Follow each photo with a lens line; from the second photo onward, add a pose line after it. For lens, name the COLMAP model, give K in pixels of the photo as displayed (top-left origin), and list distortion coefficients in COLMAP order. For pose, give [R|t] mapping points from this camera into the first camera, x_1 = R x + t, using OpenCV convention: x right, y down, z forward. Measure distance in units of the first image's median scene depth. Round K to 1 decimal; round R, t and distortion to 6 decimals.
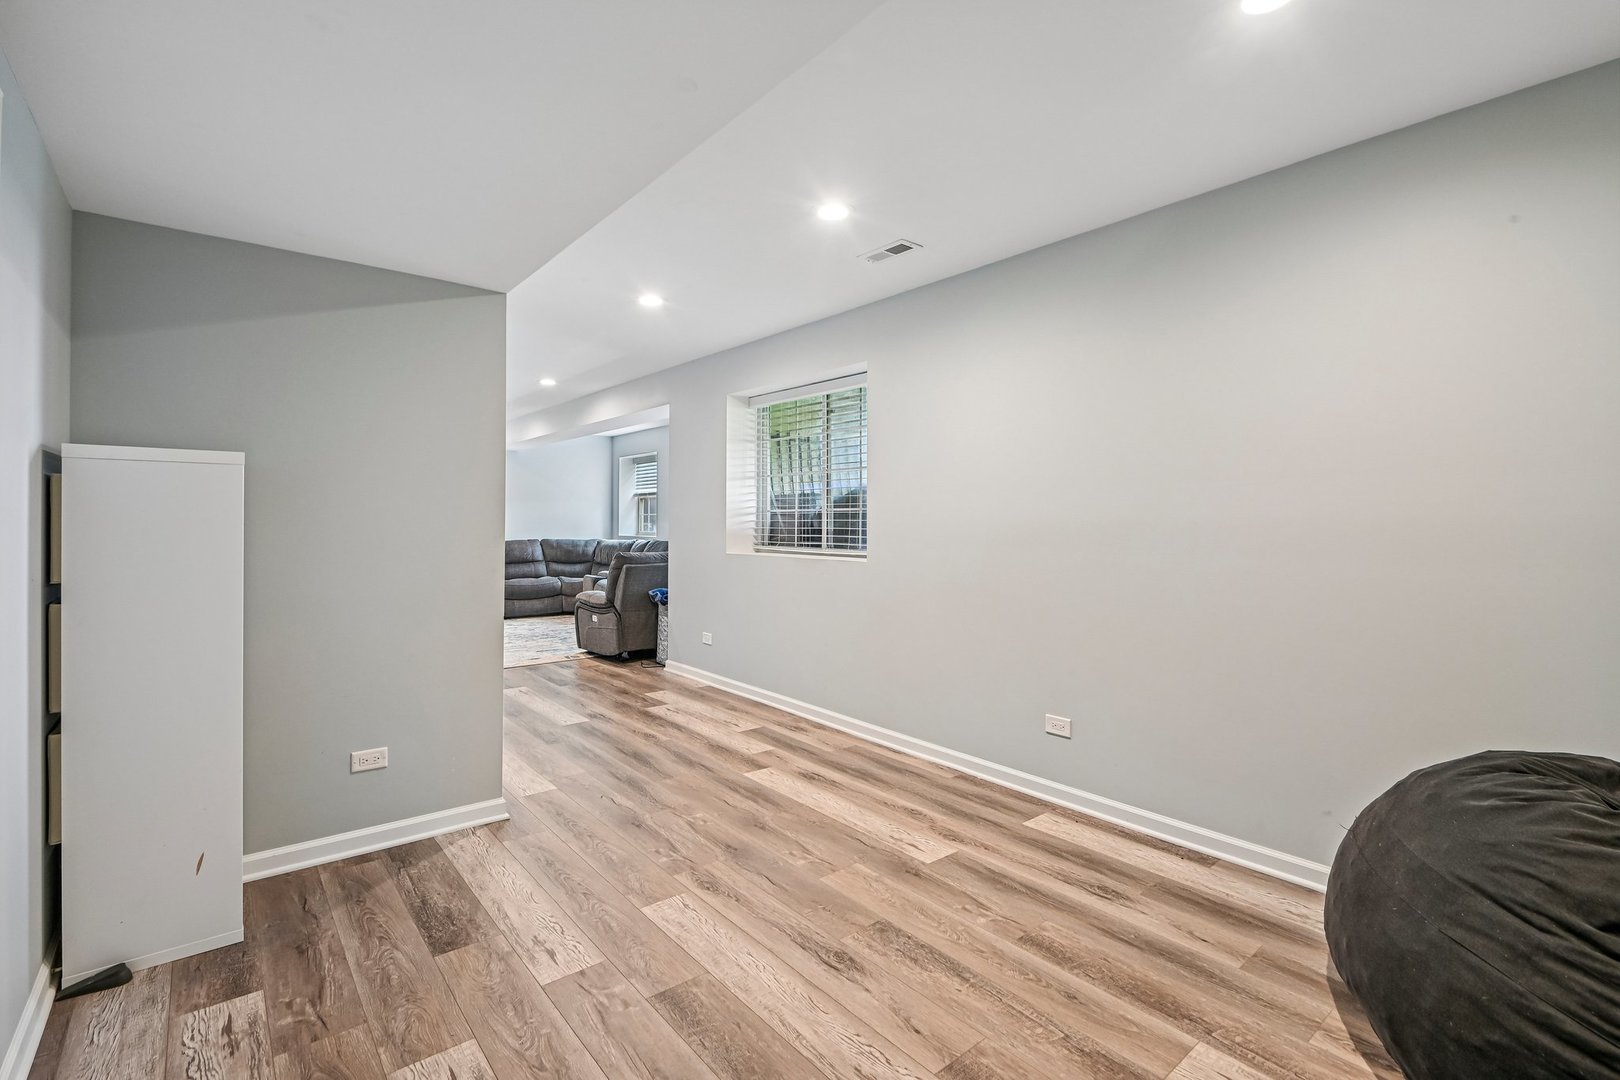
lens RADIAL K [[726.8, 0, 803.1], [0, 726.8, 519.9], [0, 0, 1]] dist [-0.008065, -0.000997]
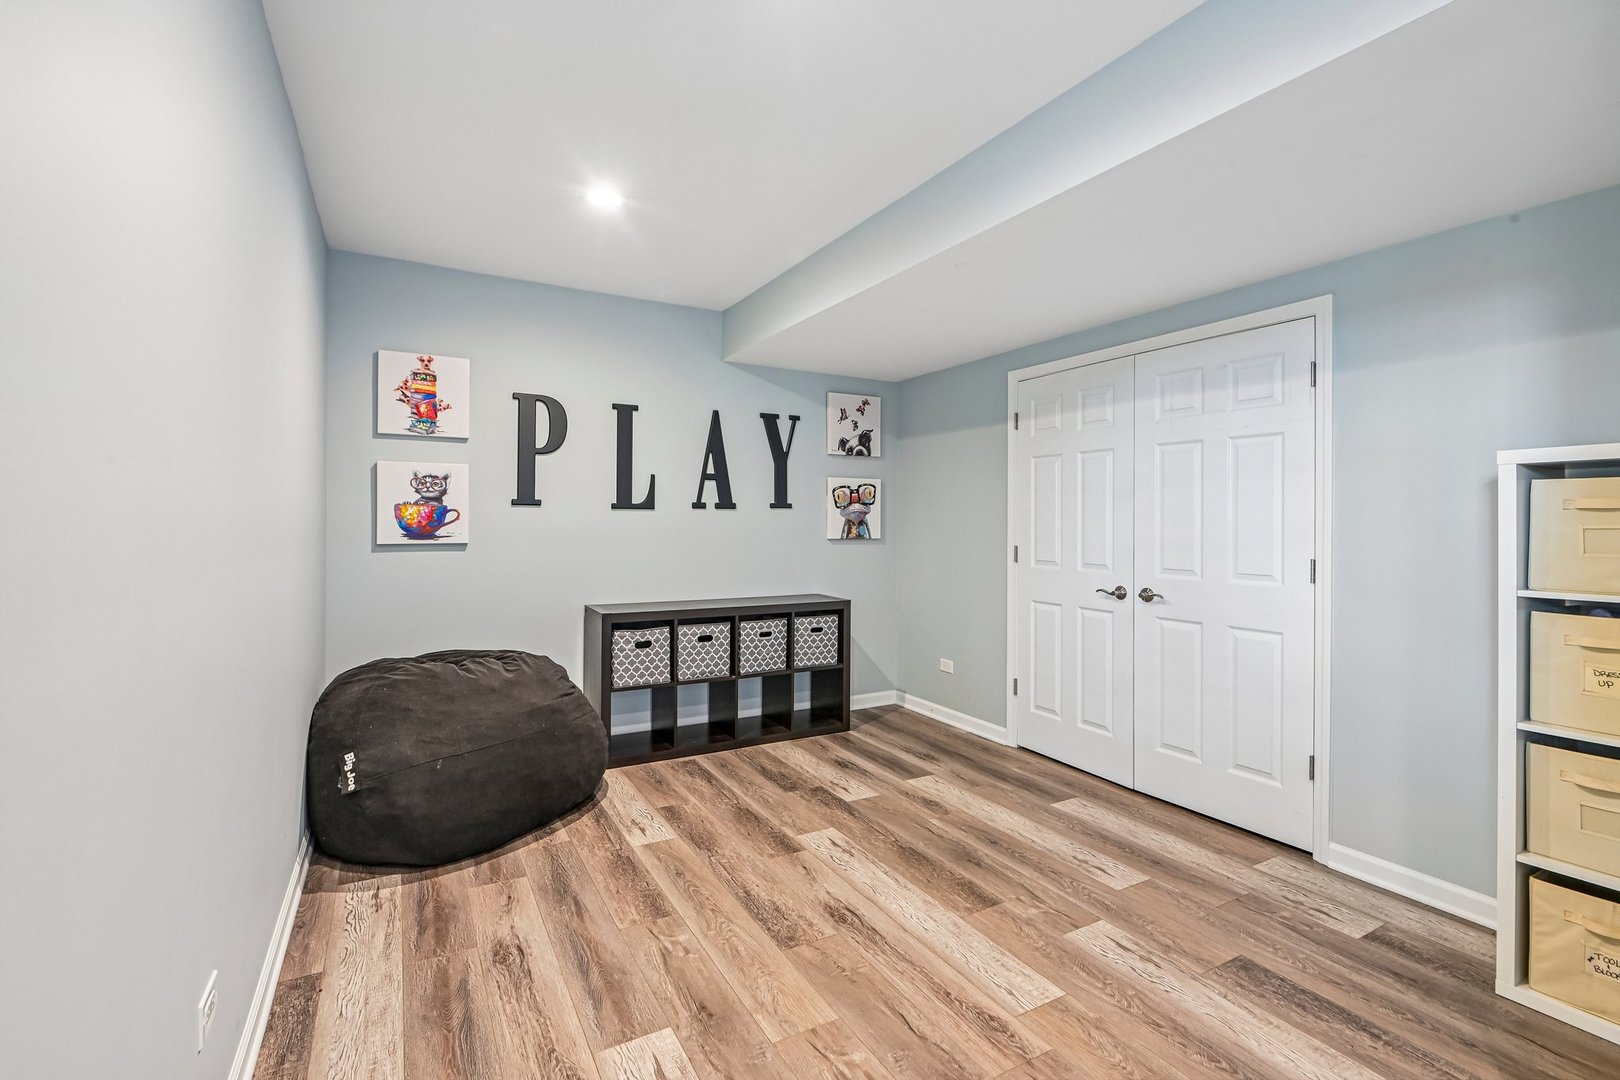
lens RADIAL K [[726.8, 0, 803.1], [0, 726.8, 519.9], [0, 0, 1]] dist [-0.008065, -0.000997]
pose [[-0.983387, -0.009076, 0.181295, -0.081937], [-0.009832, 0.999946, -0.003273, 0.004476], [-0.181256, -0.005001, -0.983423, 2.025374]]
